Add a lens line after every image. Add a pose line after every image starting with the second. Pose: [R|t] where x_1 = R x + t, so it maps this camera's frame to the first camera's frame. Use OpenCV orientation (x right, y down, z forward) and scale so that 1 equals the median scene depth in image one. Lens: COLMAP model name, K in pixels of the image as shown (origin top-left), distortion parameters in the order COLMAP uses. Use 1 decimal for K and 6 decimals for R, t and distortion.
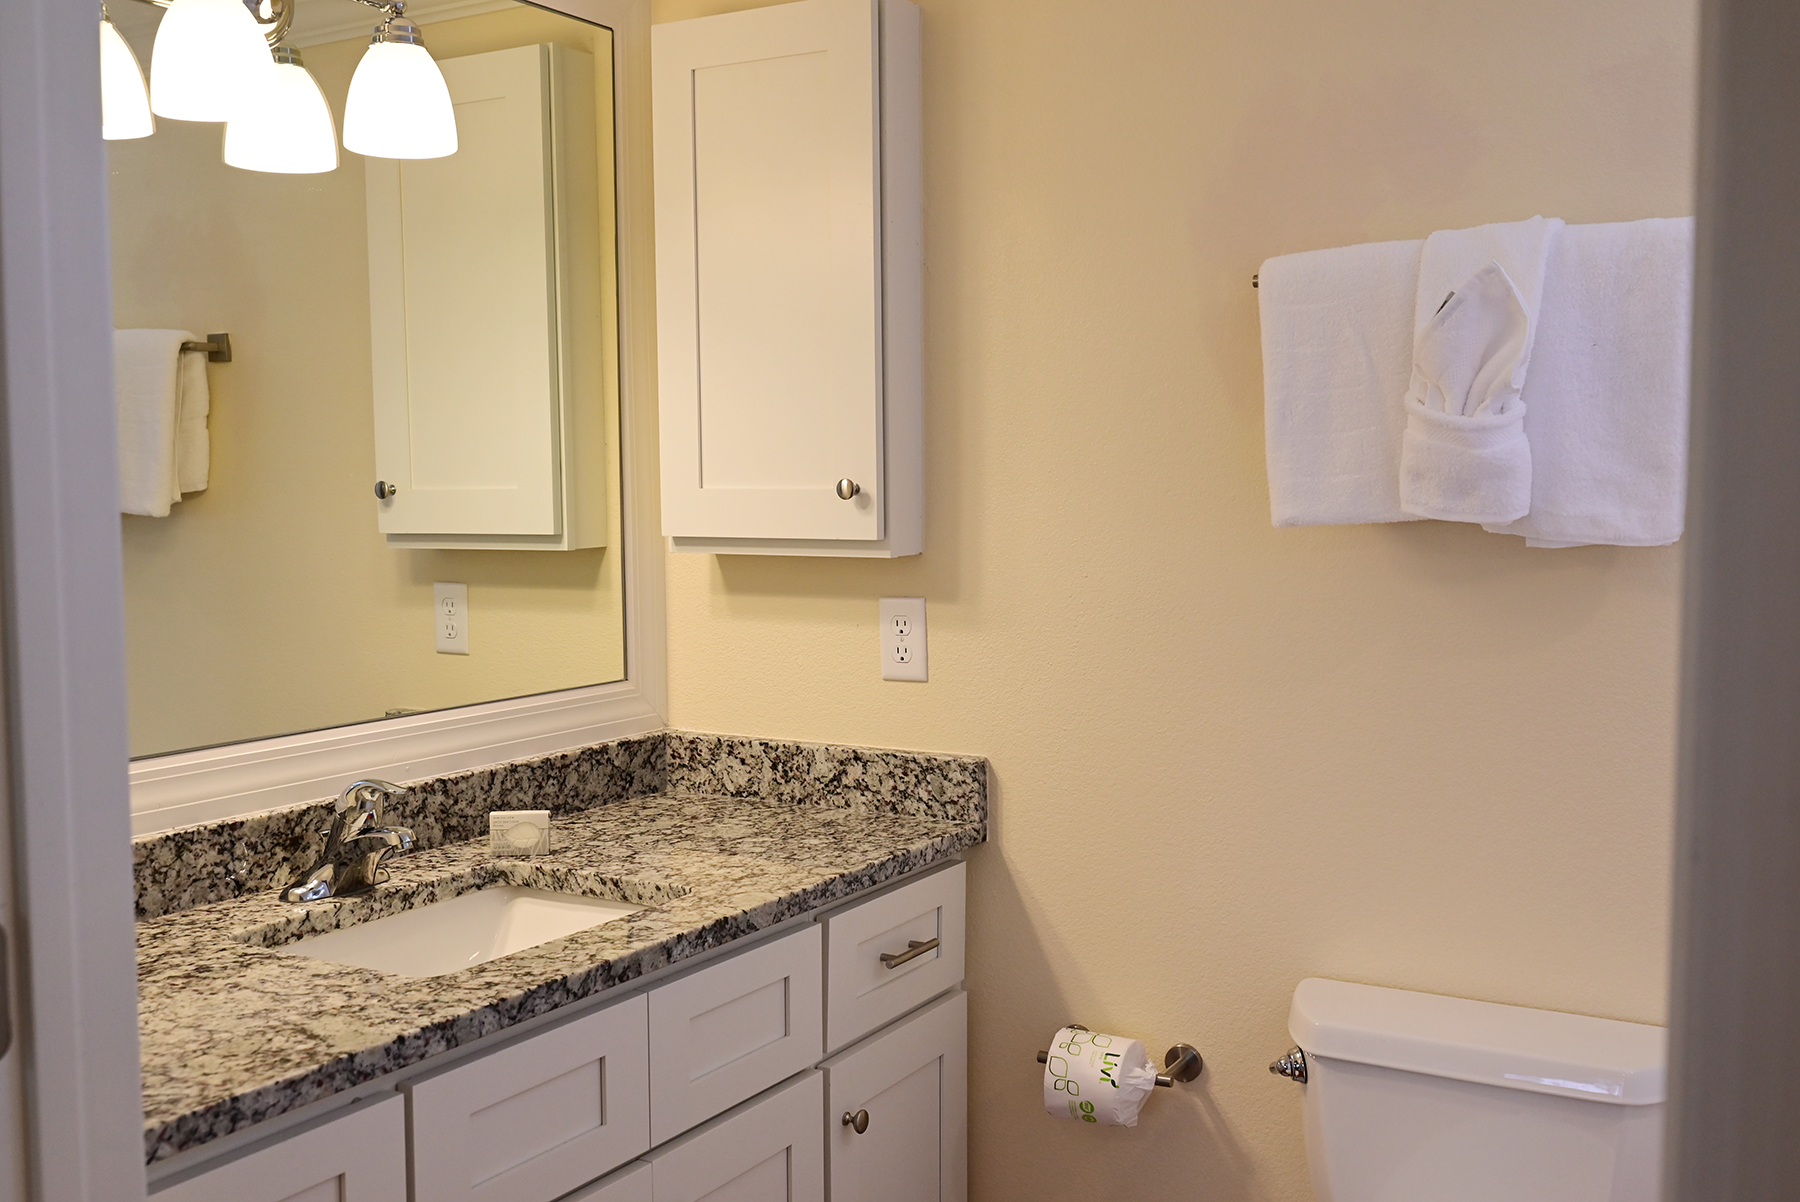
lens RADIAL K [[1750.0, 0, 900.0], [0, 1750.0, 601.0], [0, 0, 1]] dist [-0.008871, -0.004102]
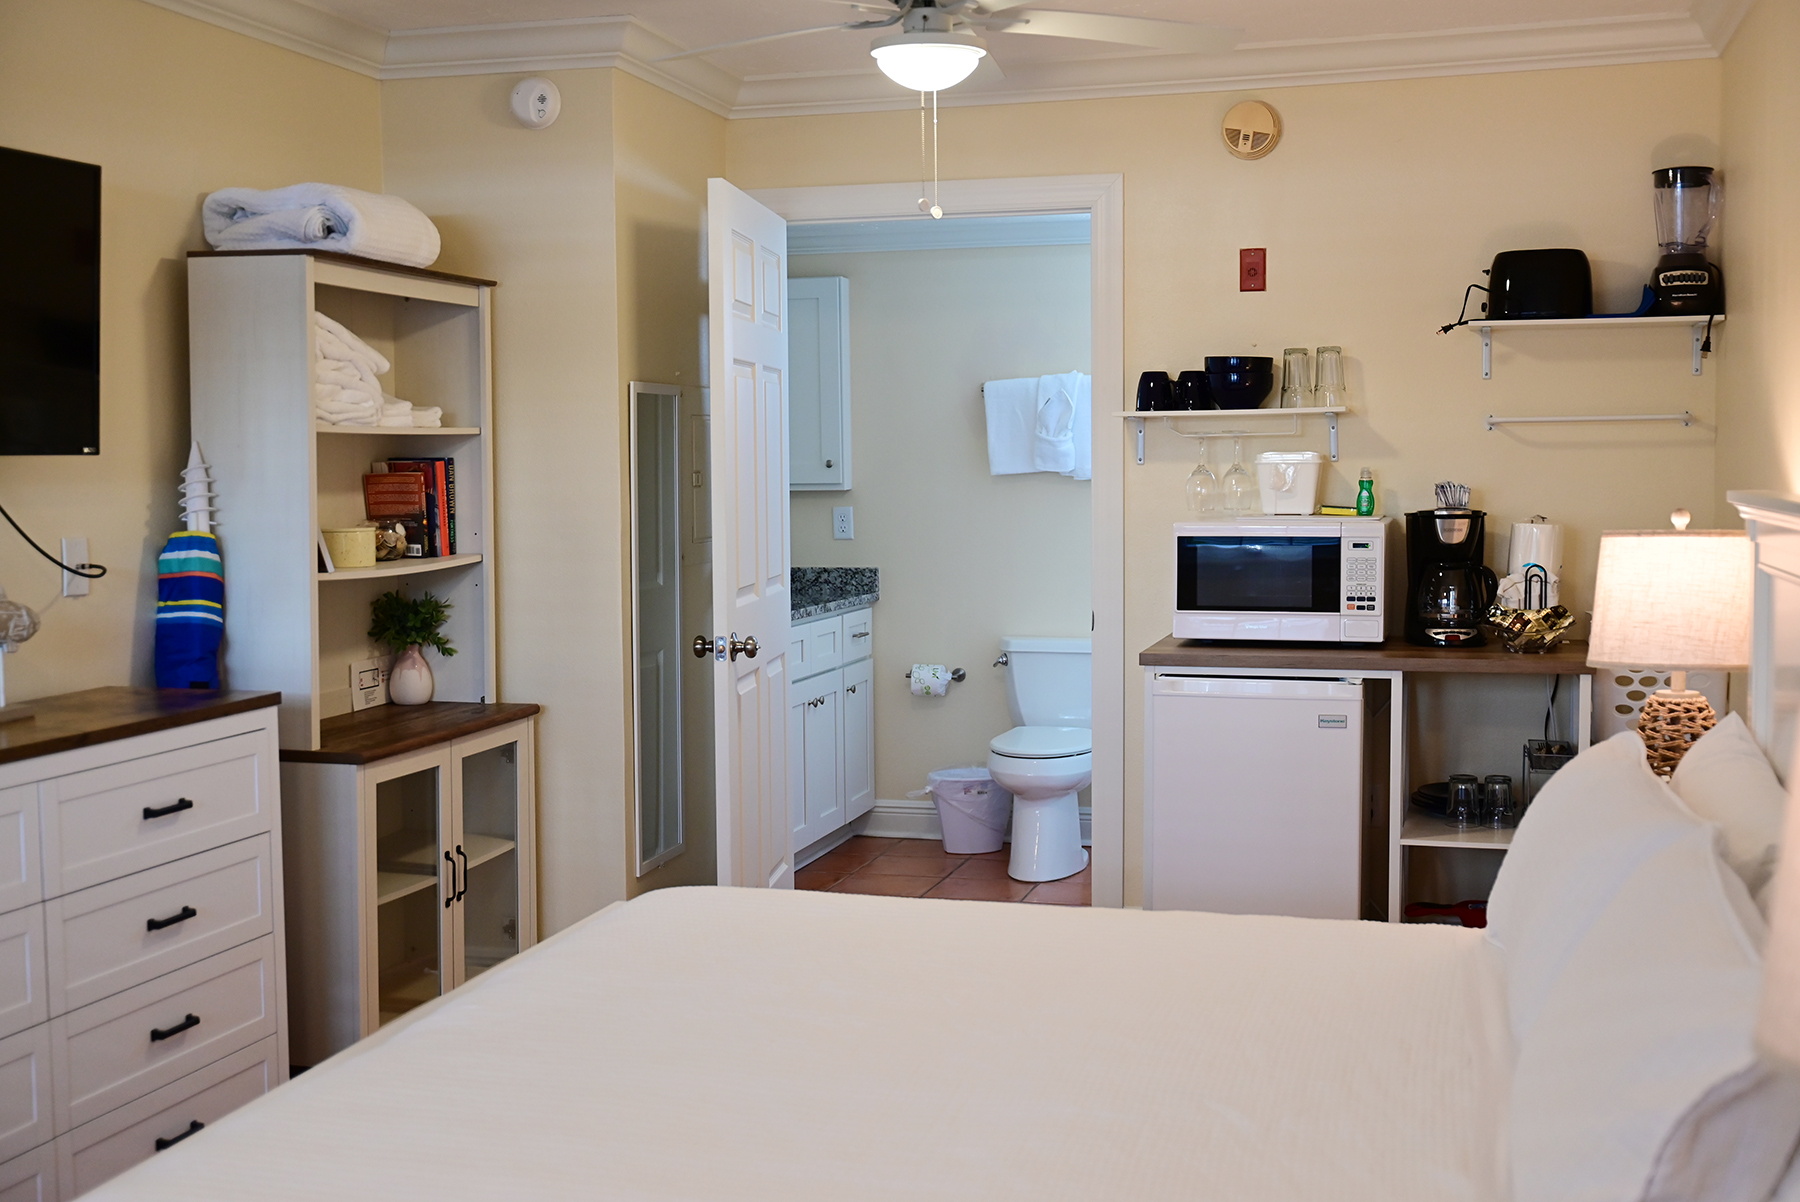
lens RADIAL K [[2005.7, 0, 900.0], [0, 2005.7, 601.0], [0, 0, 1]] dist [-0.002858, -0.030478]
pose [[0.968469, -0.019535, 0.248368, -0.704842], [0.022584, 0.999700, -0.009432, 0.180063], [-0.248109, 0.014744, 0.968620, -2.011120]]
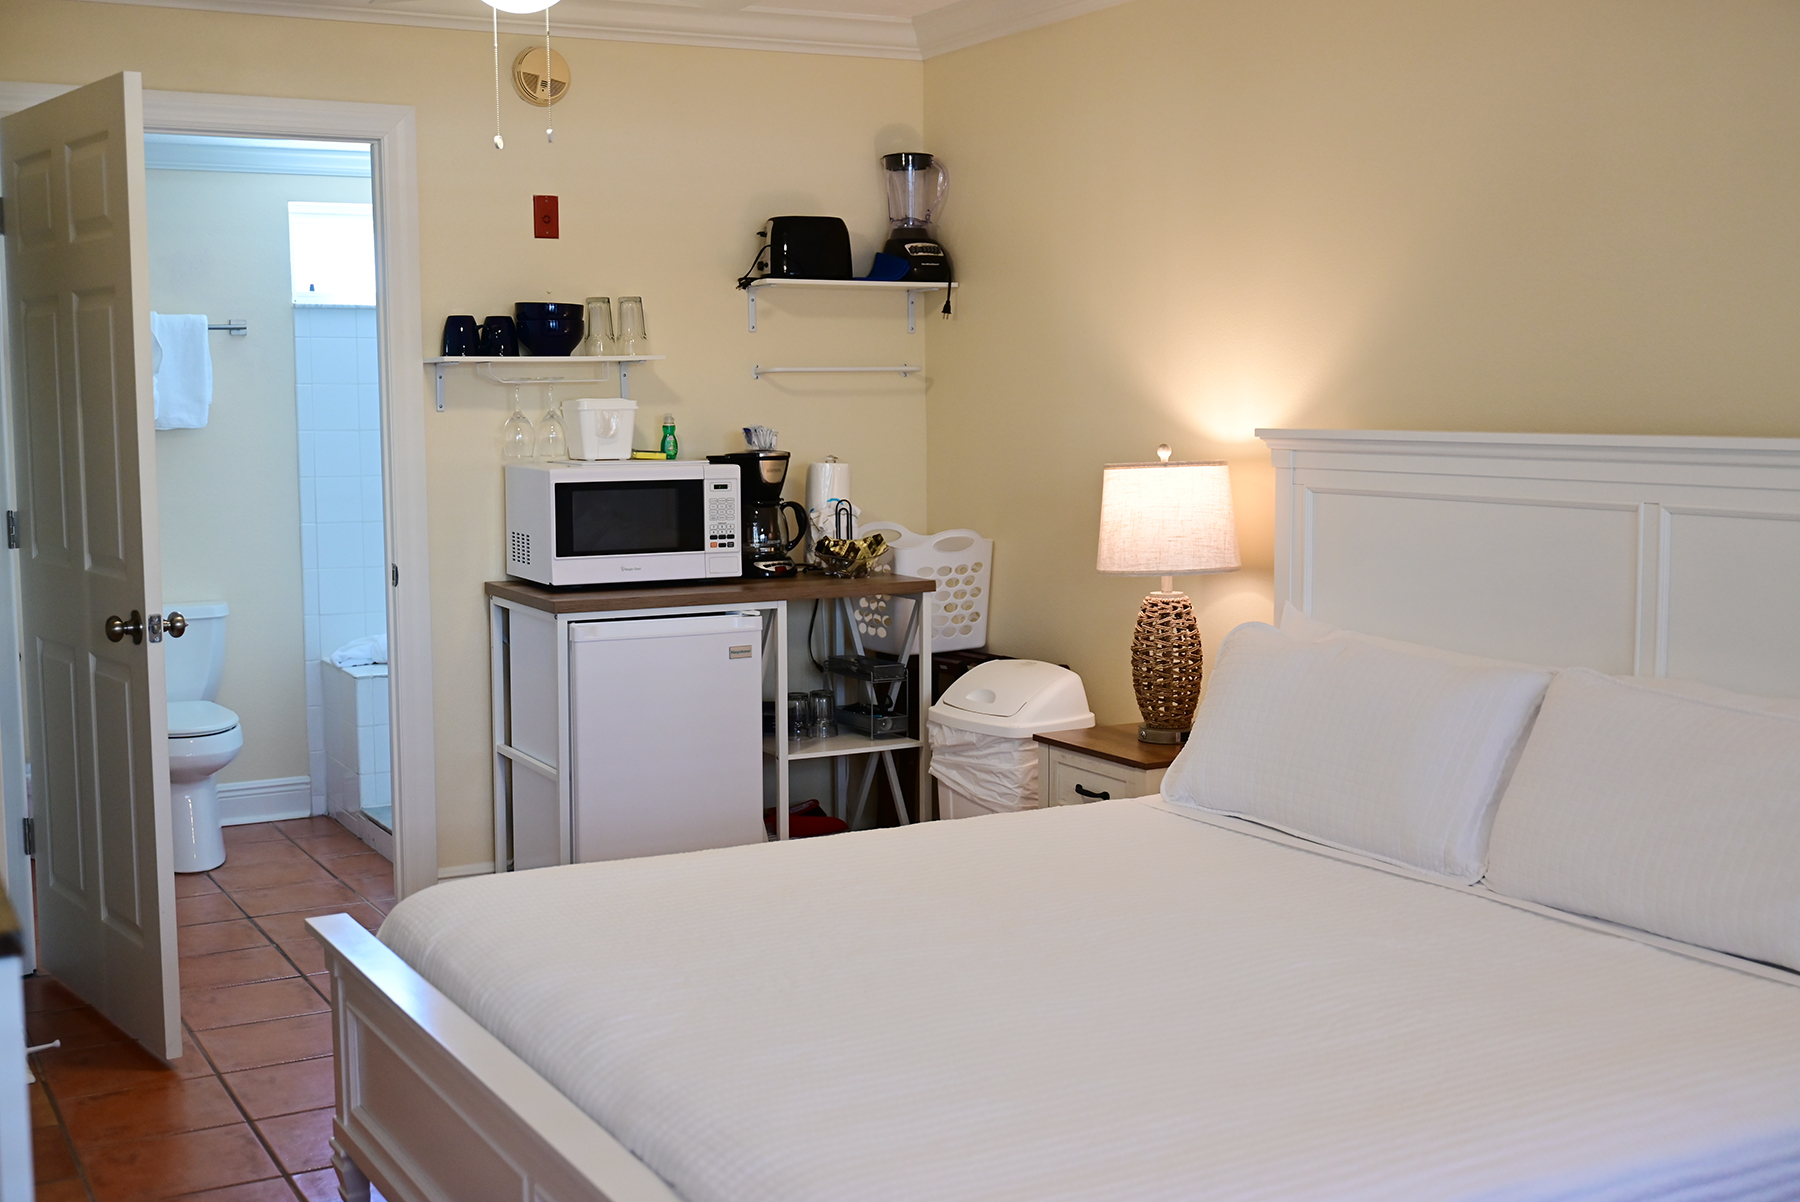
lens RADIAL K [[2005.7, 0, 900.0], [0, 2005.7, 601.0], [0, 0, 1]] dist [-0.002858, -0.030478]
pose [[0.529640, -0.083790, 0.844074, -1.496814], [0.073090, 0.995916, 0.053001, 0.136481], [-0.845068, 0.033622, 0.533601, -1.458464]]
